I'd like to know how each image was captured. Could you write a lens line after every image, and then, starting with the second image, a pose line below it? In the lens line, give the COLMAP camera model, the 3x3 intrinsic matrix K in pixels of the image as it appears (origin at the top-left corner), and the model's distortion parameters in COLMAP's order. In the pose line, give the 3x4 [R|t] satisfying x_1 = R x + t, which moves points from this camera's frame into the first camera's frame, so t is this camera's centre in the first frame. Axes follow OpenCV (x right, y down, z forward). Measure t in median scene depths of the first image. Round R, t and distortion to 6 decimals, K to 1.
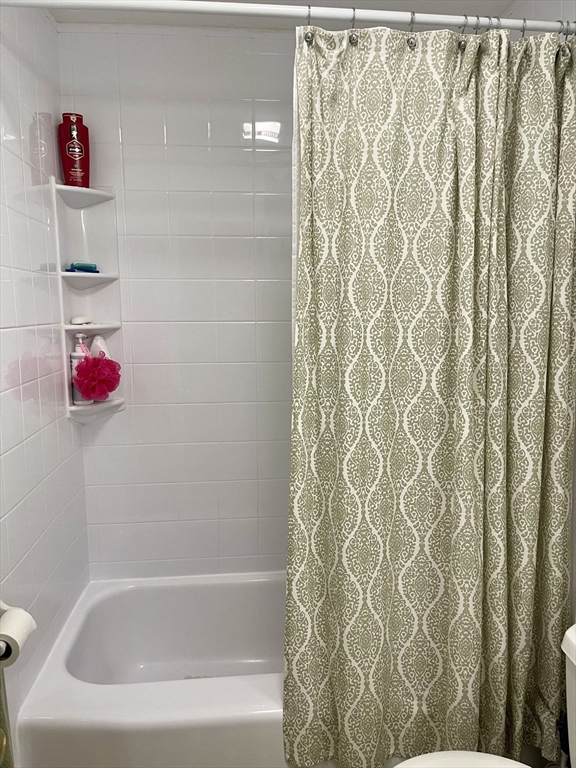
lens RADIAL K [[580.4, 0, 287.1], [0, 580.4, 388.9], [0, 0, 1]] dist [0.073046, -0.098258]
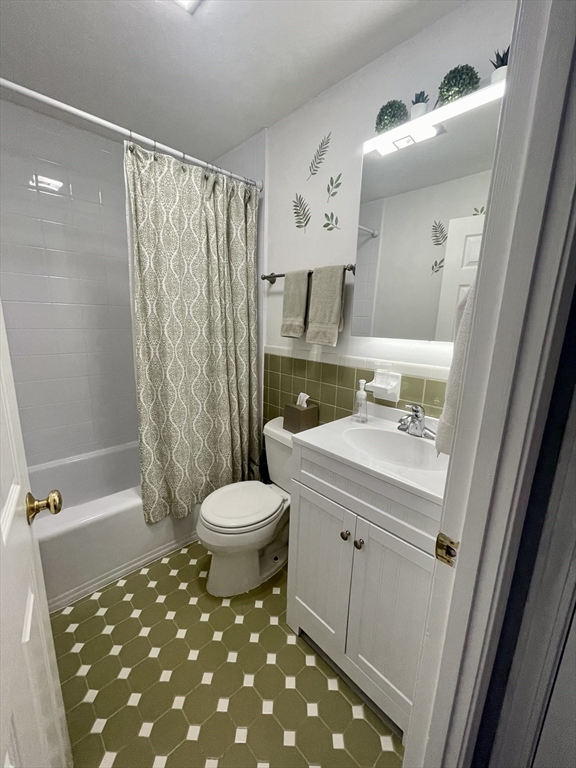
lens RADIAL K [[310.6, 0, 298.9], [0, 310.6, 383.7], [0, 0, 1]] dist [-0.000961, 0.000083]
pose [[0.774763, -0.107737, 0.623005, -0.234661], [0.055789, 0.993180, 0.102373, 0.086496], [-0.629786, -0.044558, 0.775490, -0.154433]]
